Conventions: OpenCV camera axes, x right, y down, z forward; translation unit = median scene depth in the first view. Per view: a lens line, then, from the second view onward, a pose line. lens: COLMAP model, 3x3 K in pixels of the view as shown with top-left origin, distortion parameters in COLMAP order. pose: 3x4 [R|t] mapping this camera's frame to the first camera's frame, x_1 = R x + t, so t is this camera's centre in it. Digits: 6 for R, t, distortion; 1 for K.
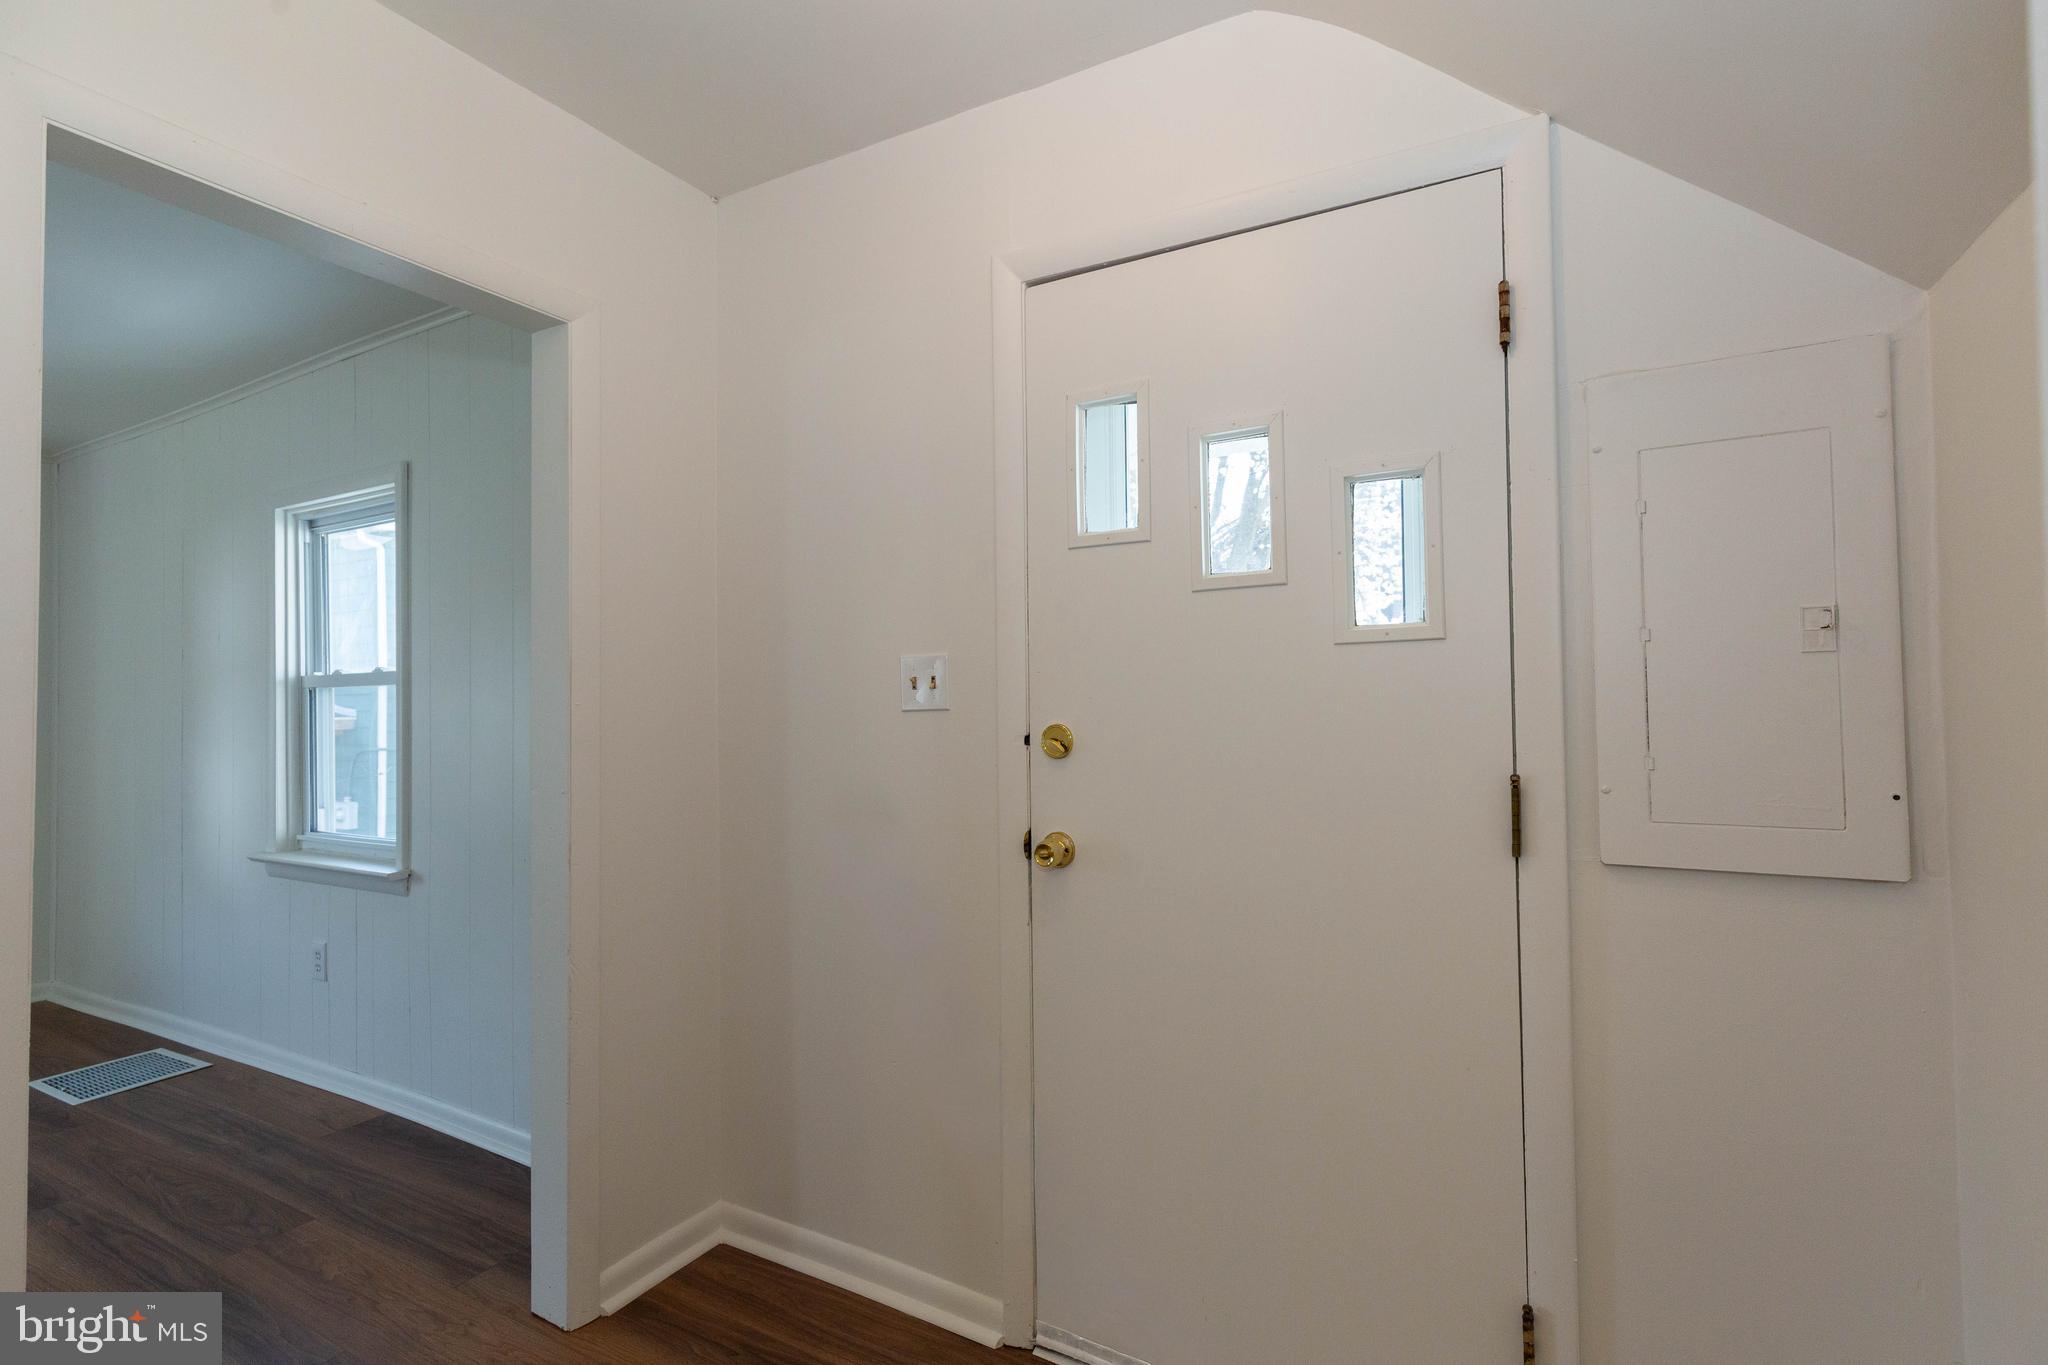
lens RADIAL K [[947.2, 0, 1016.9], [0, 947.2, 677.3], [0, 0, 1]] dist [0.003654, -0.001101]
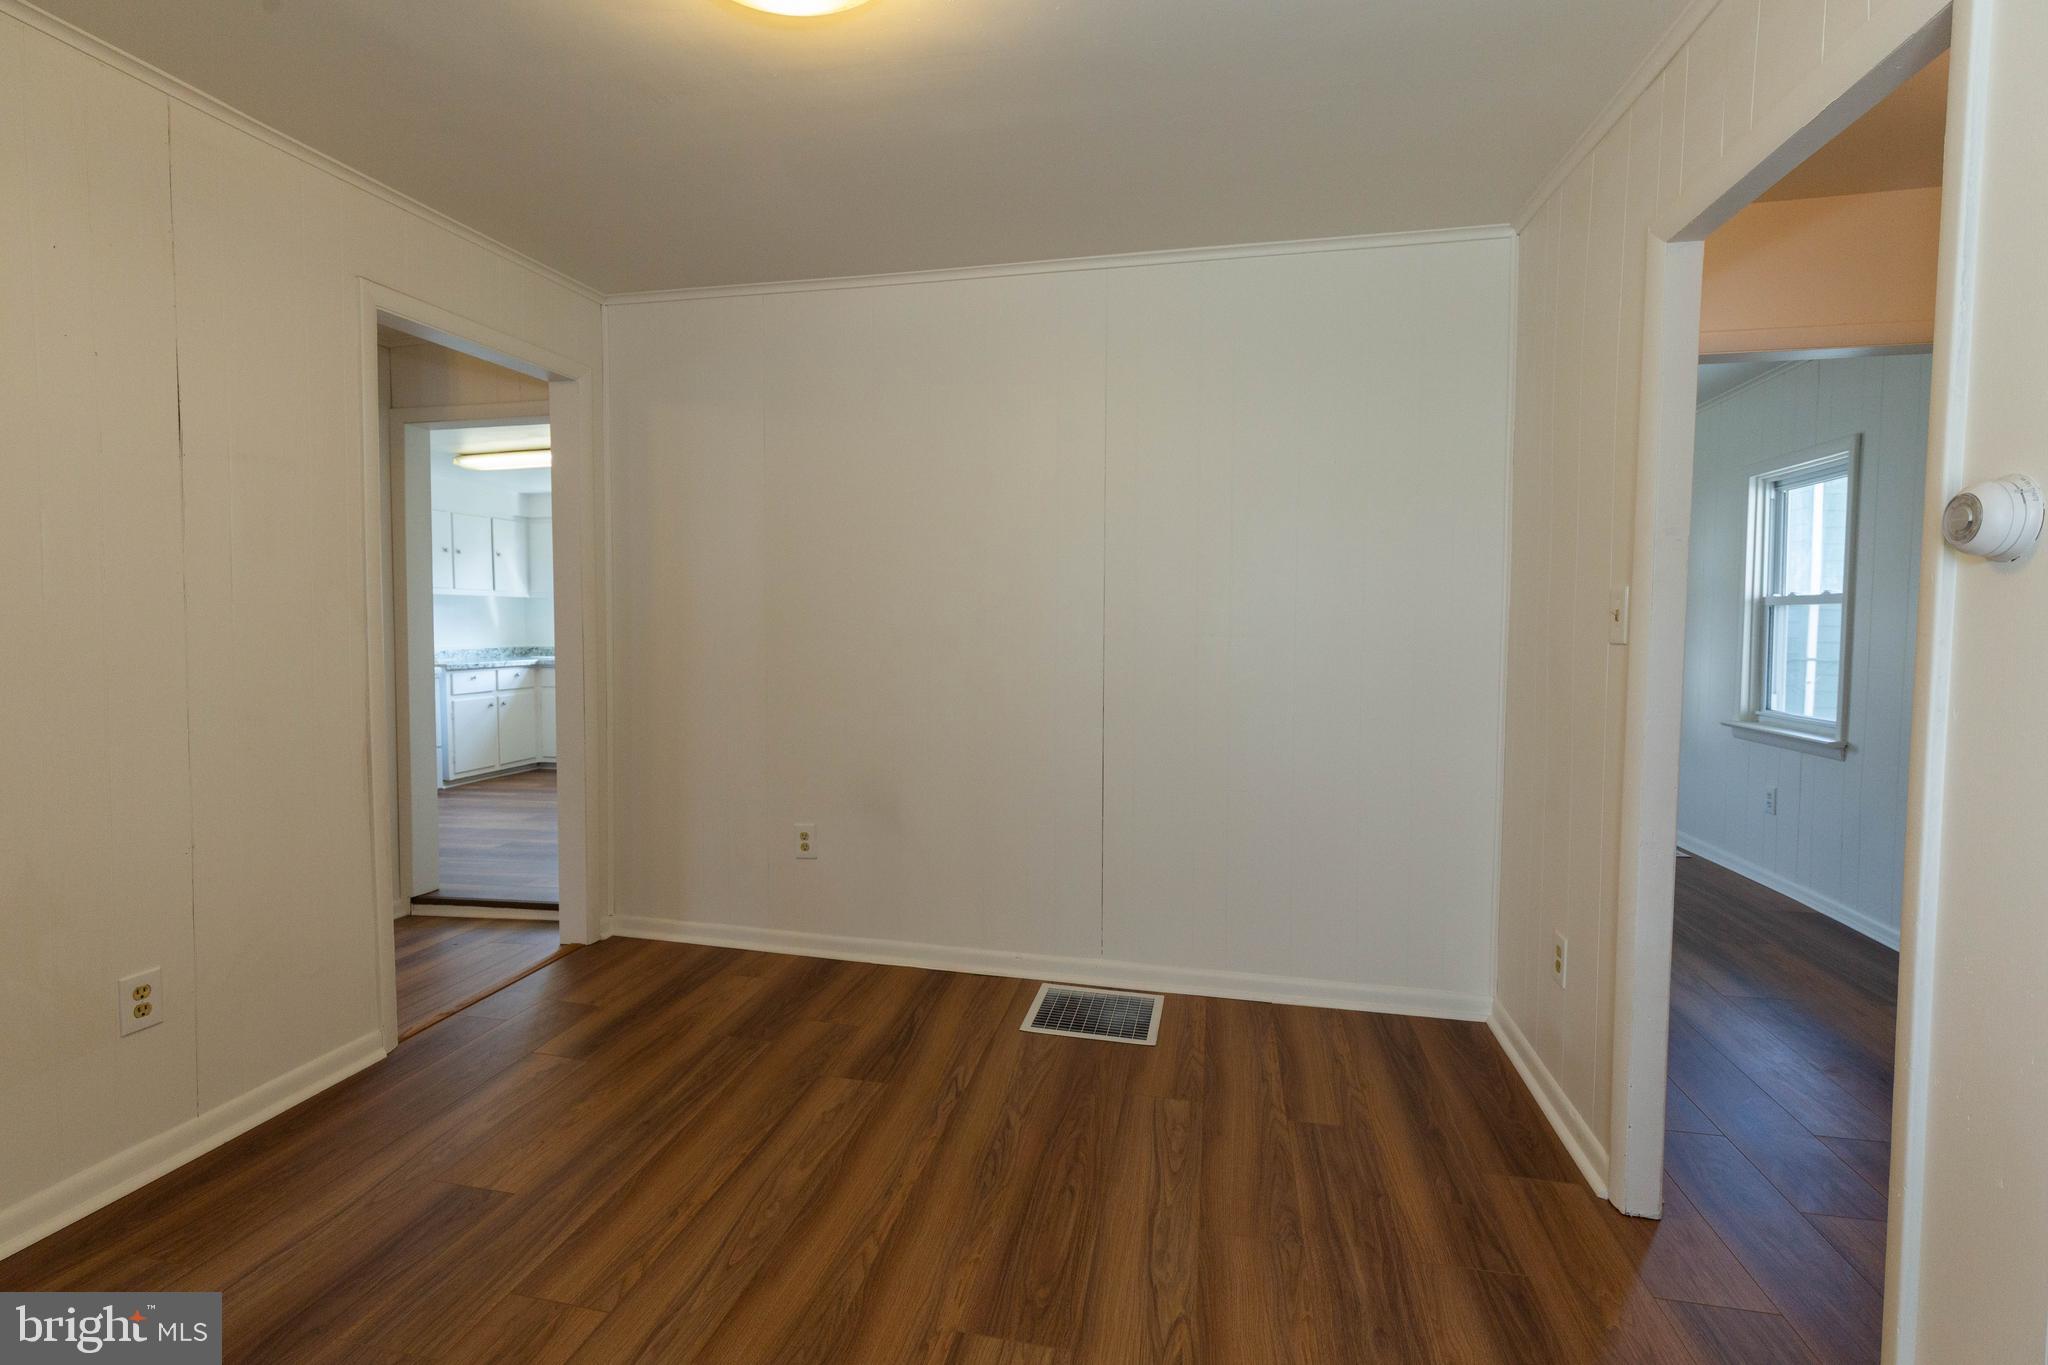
lens RADIAL K [[947.2, 0, 1017.0], [0, 947.2, 667.7], [0, 0, 1]] dist [0.003654, -0.001101]
pose [[0.289037, 0.064977, -0.955110, 0.265437], [0.010894, 0.997406, 0.071152, -0.008997], [0.957256, -0.030970, 0.287580, -0.453622]]
